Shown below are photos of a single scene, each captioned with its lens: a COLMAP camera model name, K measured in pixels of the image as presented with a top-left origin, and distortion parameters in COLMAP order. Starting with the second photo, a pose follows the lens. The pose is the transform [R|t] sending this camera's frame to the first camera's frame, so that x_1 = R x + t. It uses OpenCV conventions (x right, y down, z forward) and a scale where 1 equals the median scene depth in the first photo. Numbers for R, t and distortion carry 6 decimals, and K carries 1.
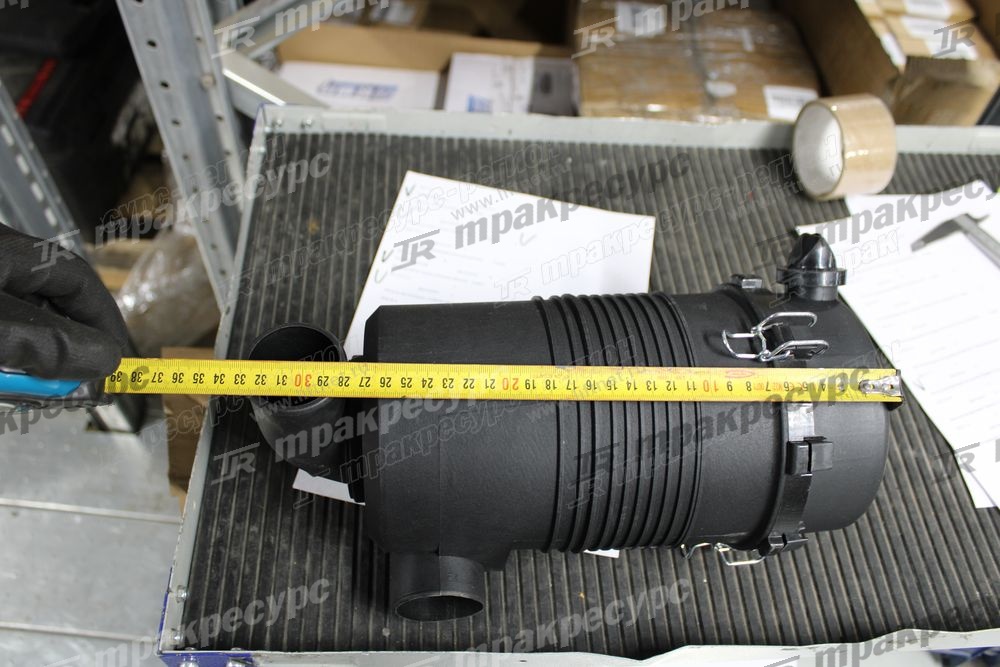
lens RADIAL K [[842.1, 0, 500.0], [0, 842.1, 333.5], [0, 0, 1]] dist [-0.155684, 0.125041]
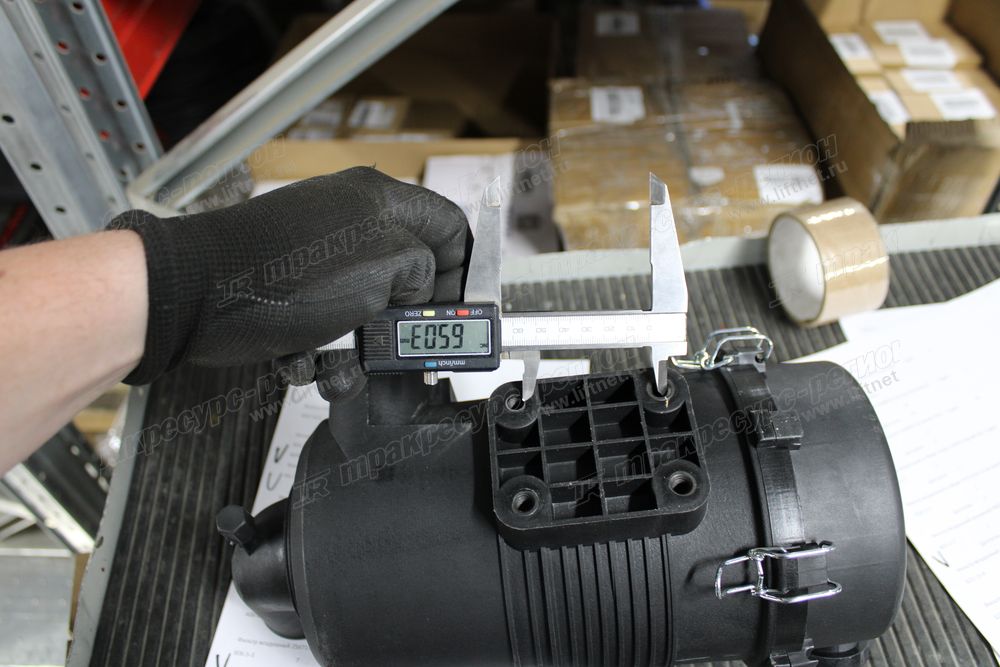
lens RADIAL K [[842.1, 0, 500.0], [0, 842.1, 333.5], [0, 0, 1]] dist [-0.155684, 0.125041]
pose [[0.994377, -0.089798, -0.056133, 0.104653], [0.085322, 0.993326, -0.077607, -0.097508], [0.062727, 0.072381, 0.995403, 0.113723]]
